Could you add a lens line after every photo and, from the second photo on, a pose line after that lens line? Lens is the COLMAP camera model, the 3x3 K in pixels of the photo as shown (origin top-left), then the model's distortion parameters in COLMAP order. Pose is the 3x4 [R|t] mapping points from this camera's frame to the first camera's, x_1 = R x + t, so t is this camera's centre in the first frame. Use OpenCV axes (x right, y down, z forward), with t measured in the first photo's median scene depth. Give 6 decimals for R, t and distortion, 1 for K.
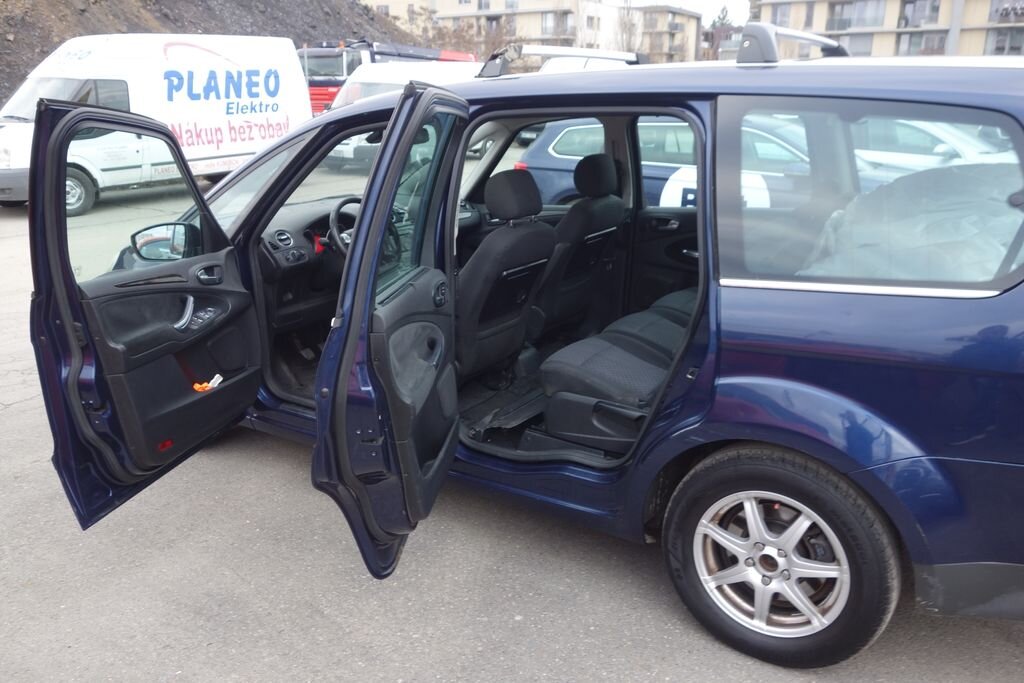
lens RADIAL K [[810.8, 0, 513.5], [0, 810.8, 347.7], [0, 0, 1]] dist [0.001172, -0.000146]
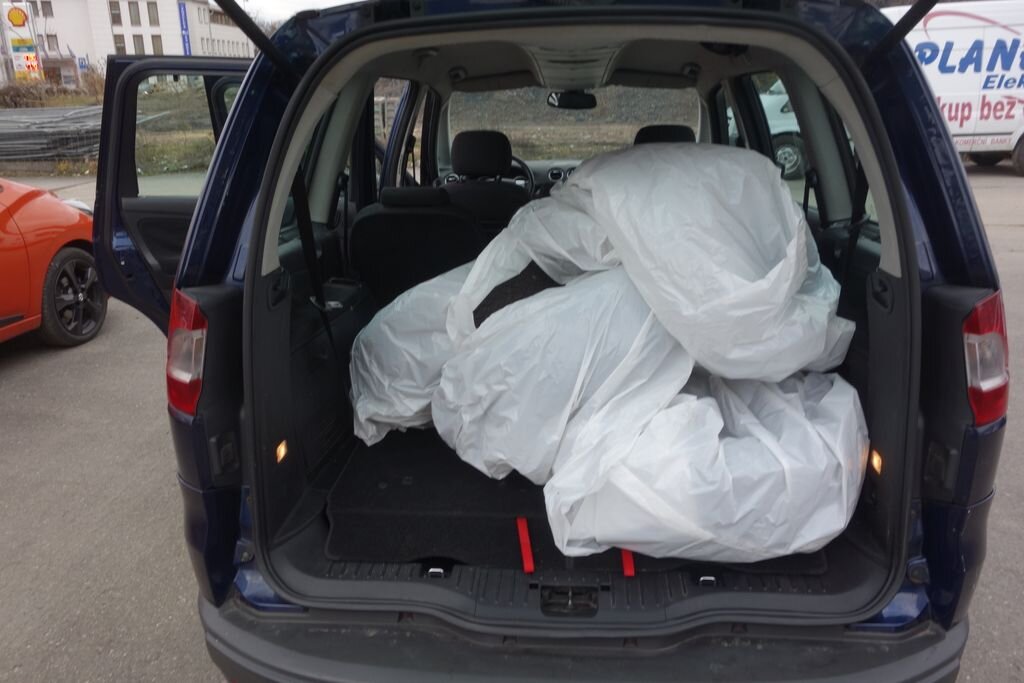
lens RADIAL K [[810.8, 0, 501.1], [0, 810.8, 342.3], [0, 0, 1]] dist [0.001172, -0.000146]
pose [[0.464129, 0.270685, -0.843394, 0.228017], [-0.253273, 0.952964, 0.166472, -0.031220], [0.848786, 0.136344, 0.510855, 0.114604]]
